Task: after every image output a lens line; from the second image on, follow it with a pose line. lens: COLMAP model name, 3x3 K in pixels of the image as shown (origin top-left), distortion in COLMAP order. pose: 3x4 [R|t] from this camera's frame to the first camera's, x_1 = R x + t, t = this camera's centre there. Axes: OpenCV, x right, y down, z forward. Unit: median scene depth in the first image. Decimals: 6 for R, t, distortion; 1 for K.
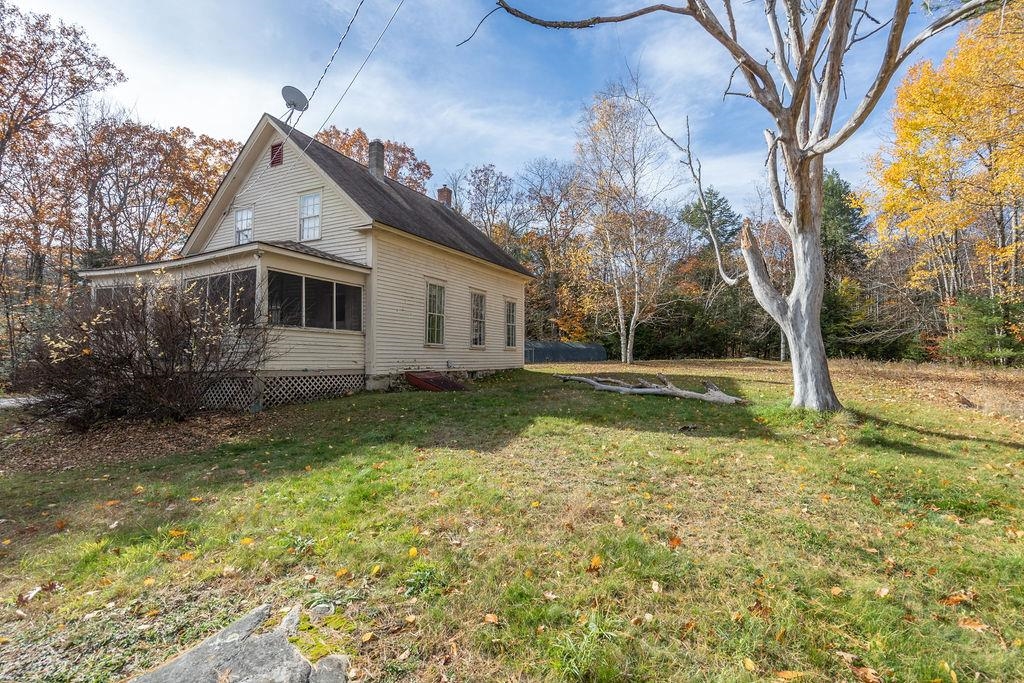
lens RADIAL K [[468.5, 0, 510.4], [0, 468.5, 343.5], [0, 0, 1]] dist [-0.001622, 0.000145]
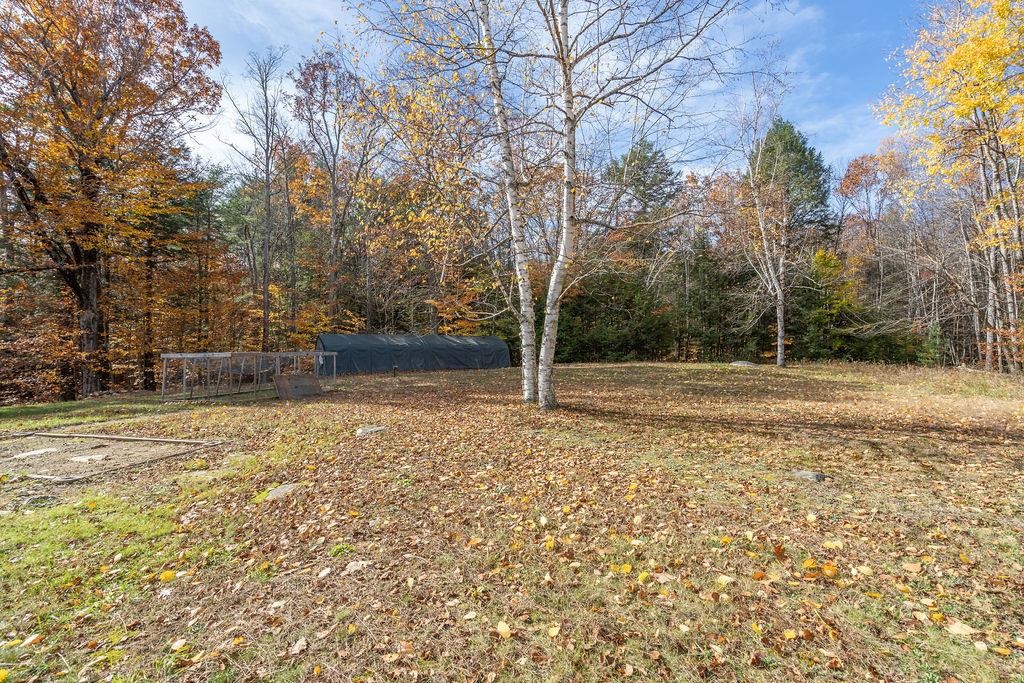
lens RADIAL K [[468.5, 0, 510.4], [0, 468.5, 343.5], [0, 0, 1]] dist [-0.001622, 0.000145]
pose [[0.983579, -0.003436, 0.180448, 0.088488], [0.000207, 0.999840, 0.017909, -0.003666], [-0.180480, -0.017577, 0.983421, 0.352275]]
